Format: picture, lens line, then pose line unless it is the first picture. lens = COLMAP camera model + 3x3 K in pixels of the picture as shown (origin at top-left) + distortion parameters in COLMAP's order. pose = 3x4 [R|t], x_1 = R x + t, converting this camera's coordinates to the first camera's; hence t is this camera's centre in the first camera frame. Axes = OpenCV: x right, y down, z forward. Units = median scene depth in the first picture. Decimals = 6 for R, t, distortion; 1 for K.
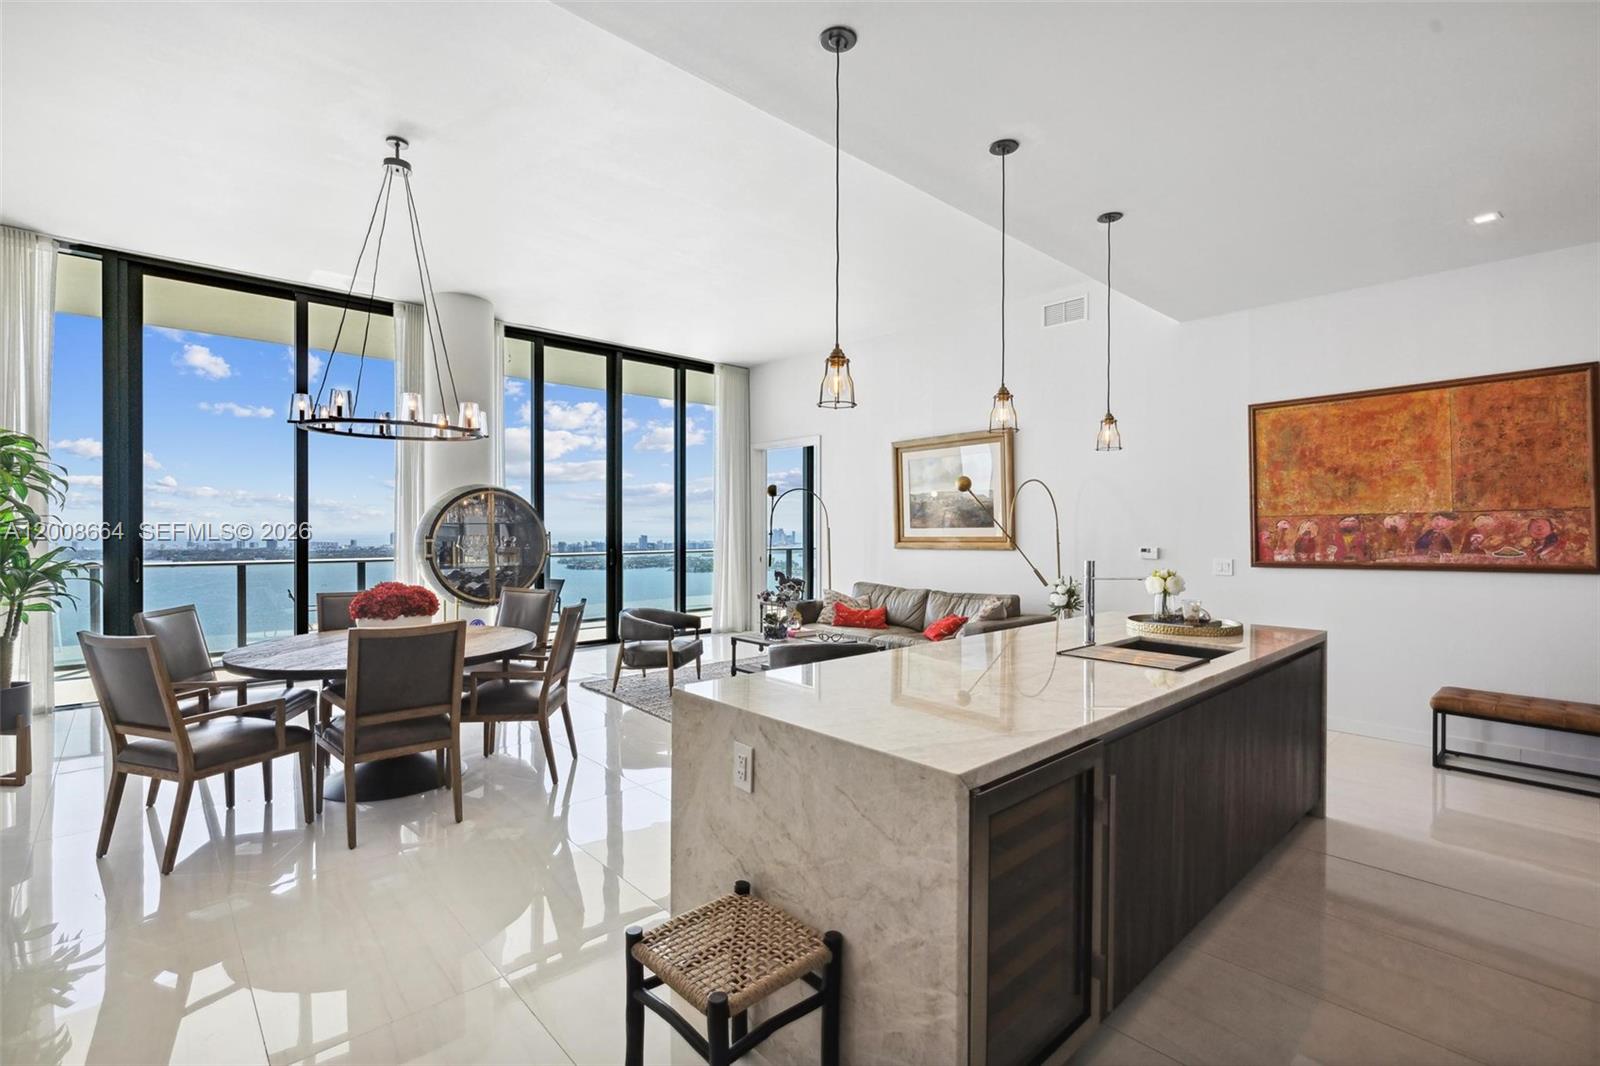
lens RADIAL K [[748.5, 0, 815.8], [0, 748.5, 530.0], [0, 0, 1]] dist [-0.013279, -0.001333]
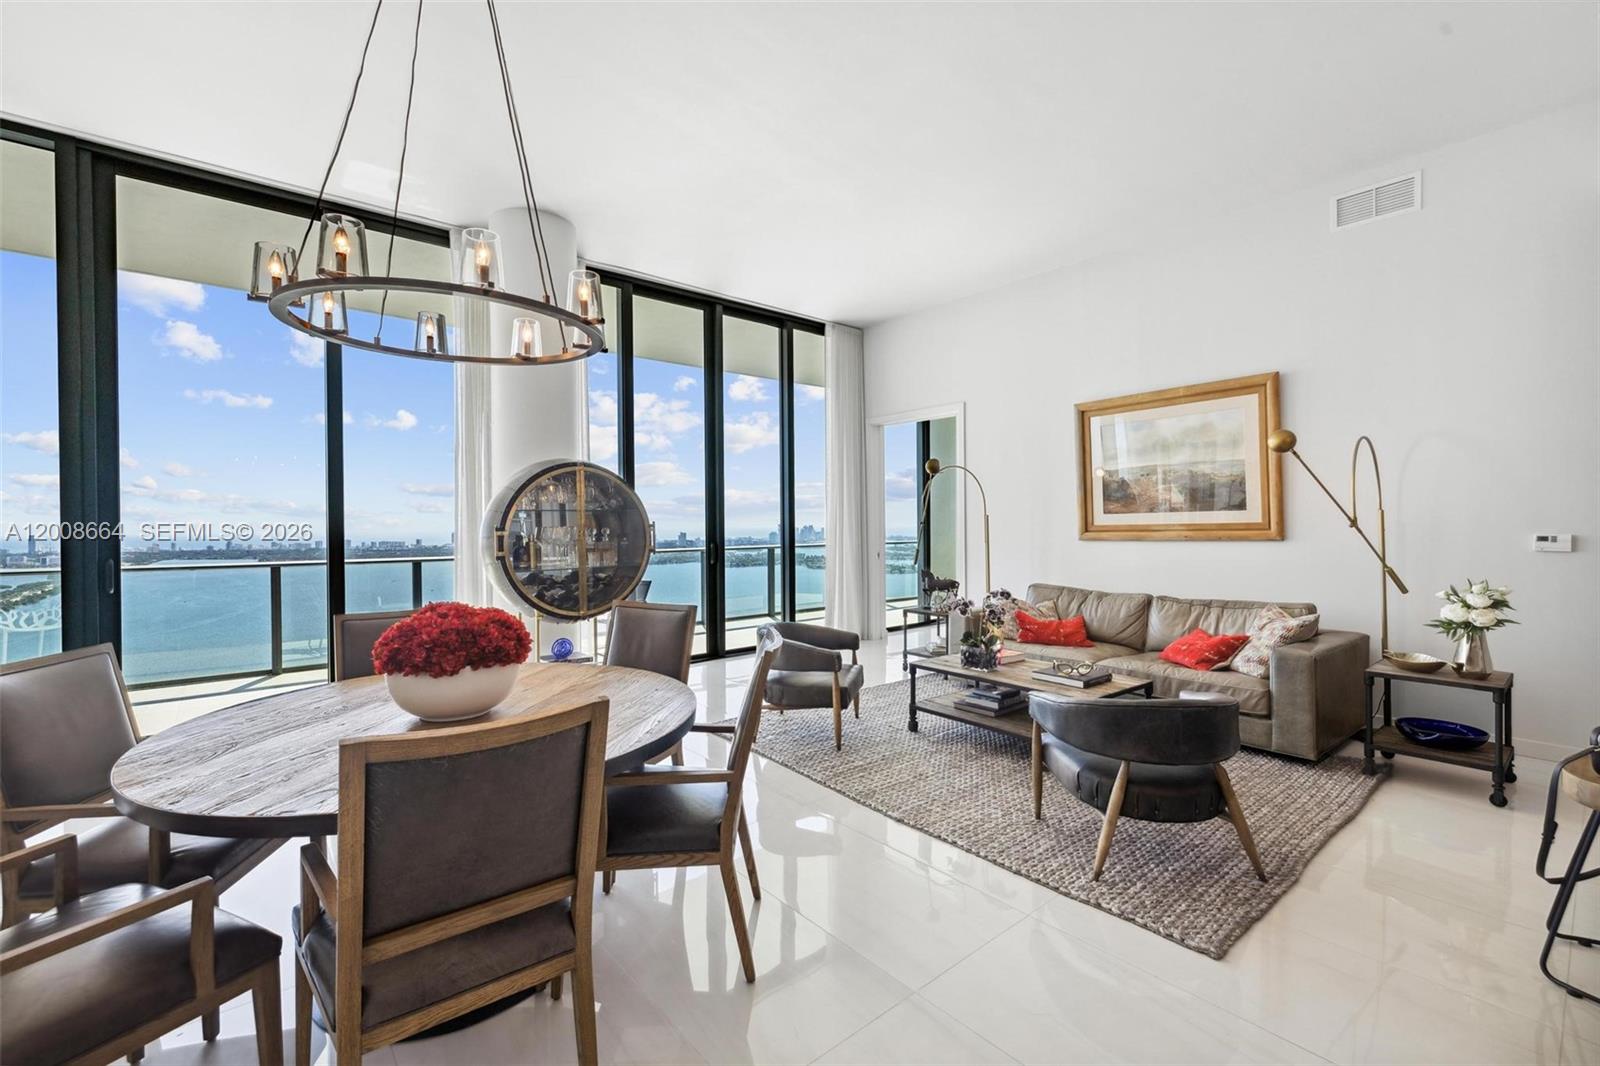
lens RADIAL K [[694.2, 0, 798.6], [0, 694.2, 526.2], [0, 0, 1]] dist [-0.002948, 0.000721]
pose [[0.998418, -0.008988, -0.055497, -0.174482], [0.008912, 0.999959, -0.001620, 0.010090], [0.055509, 0.001123, 0.998458, 0.310995]]
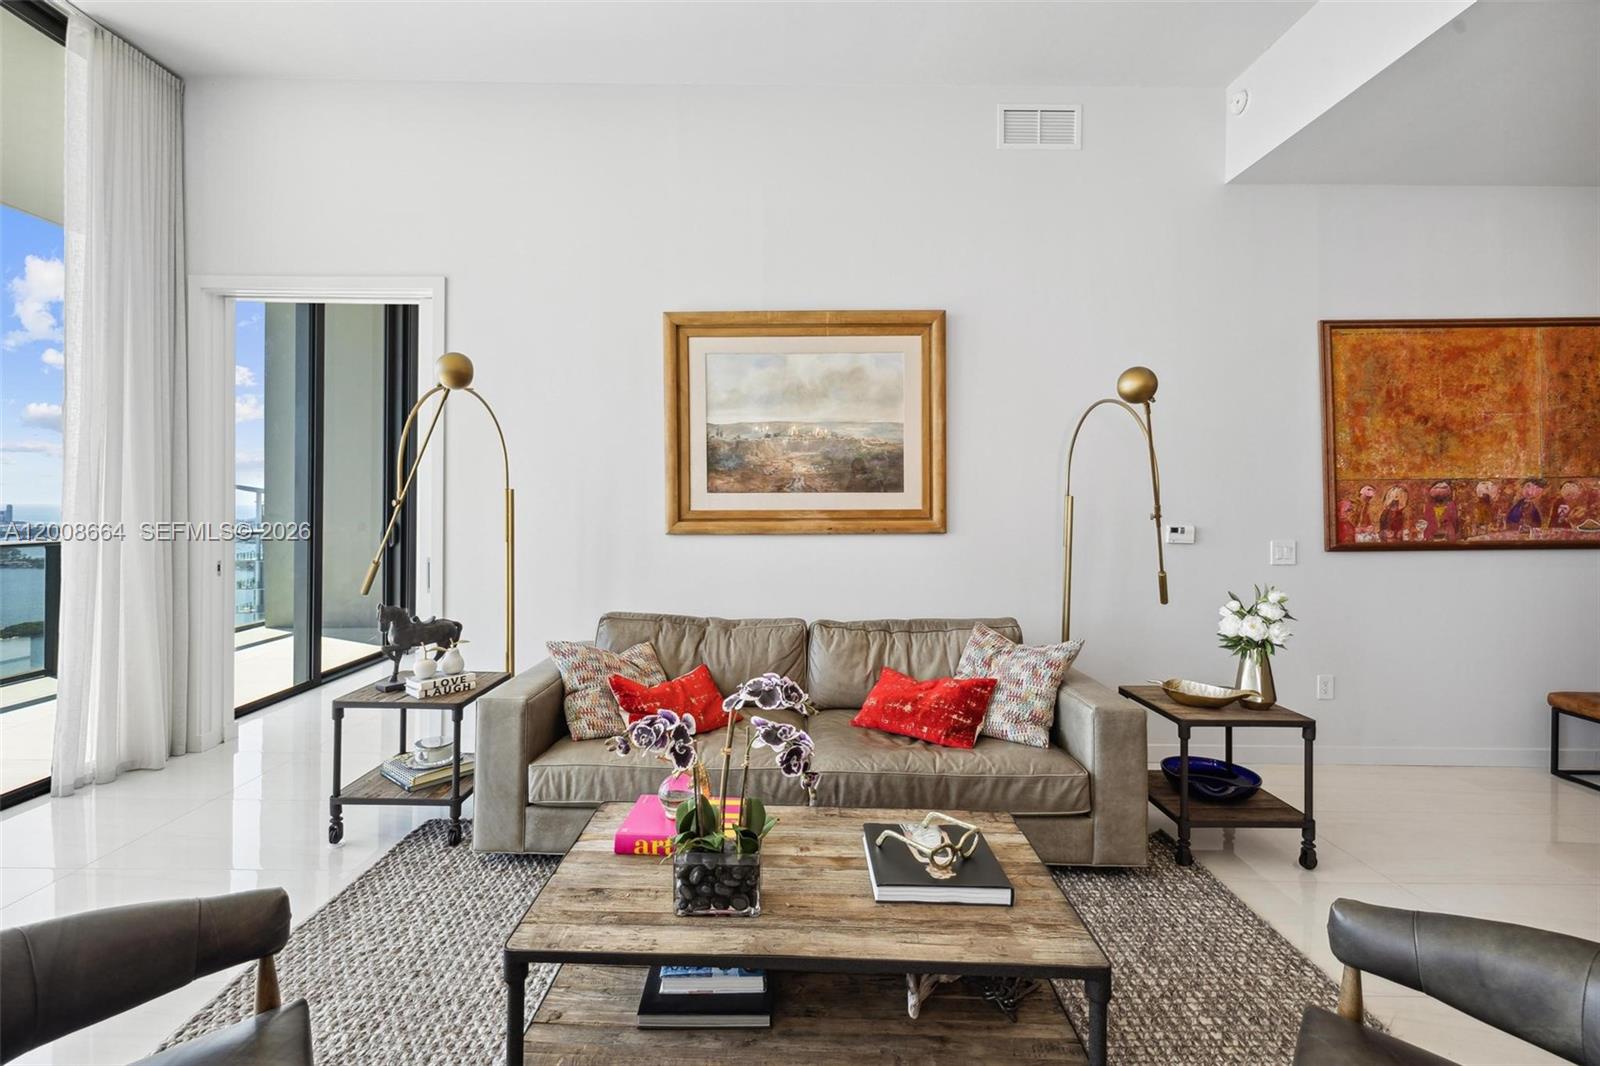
lens RADIAL K [[694.2, 0, 771.6], [0, 694.2, 505.6], [0, 0, 1]] dist [-0.002948, 0.000721]
pose [[0.688300, 0.001443, 0.725425, -0.204251], [-0.004038, 0.999990, 0.001843, 0.006000], [-0.725415, -0.004197, 0.688299, 0.767959]]
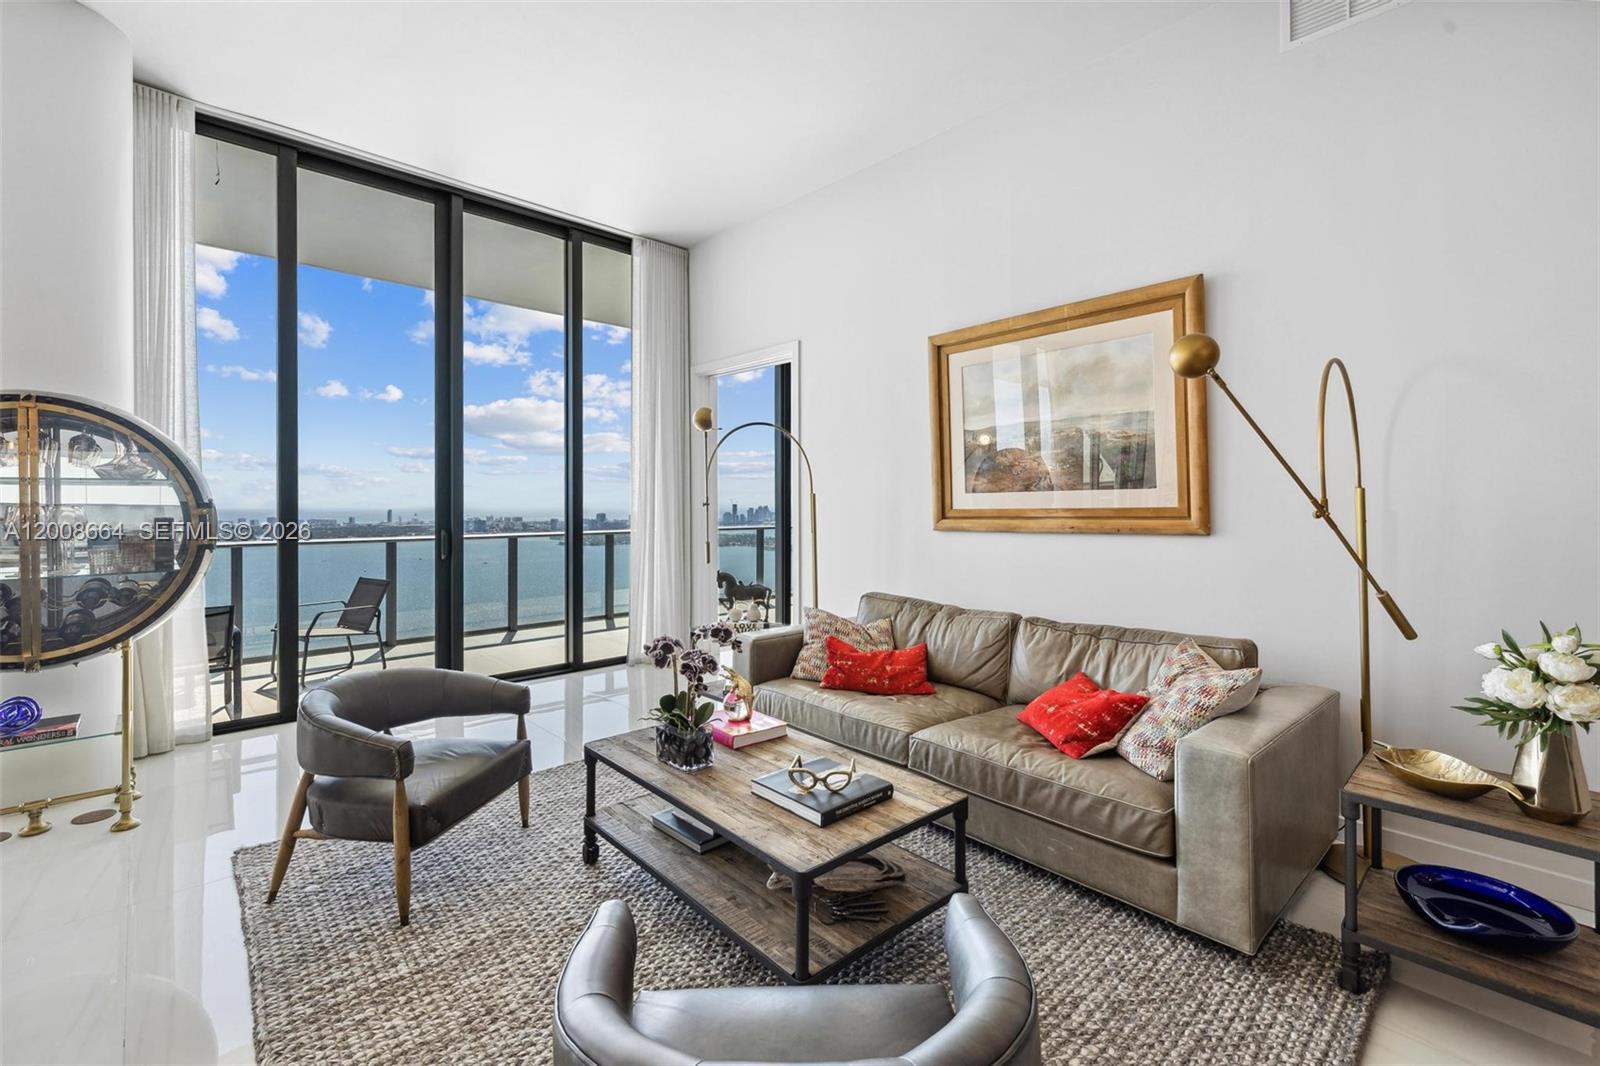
lens RADIAL K [[694.2, 0, 803.5], [0, 694.2, 503.3], [0, 0, 1]] dist [-0.002948, 0.000721]
pose [[0.999989, -0.004210, 0.002039, 0.010114], [0.004219, 0.999982, -0.004324, 0.007904], [-0.002021, 0.004332, 0.999989, 0.585334]]
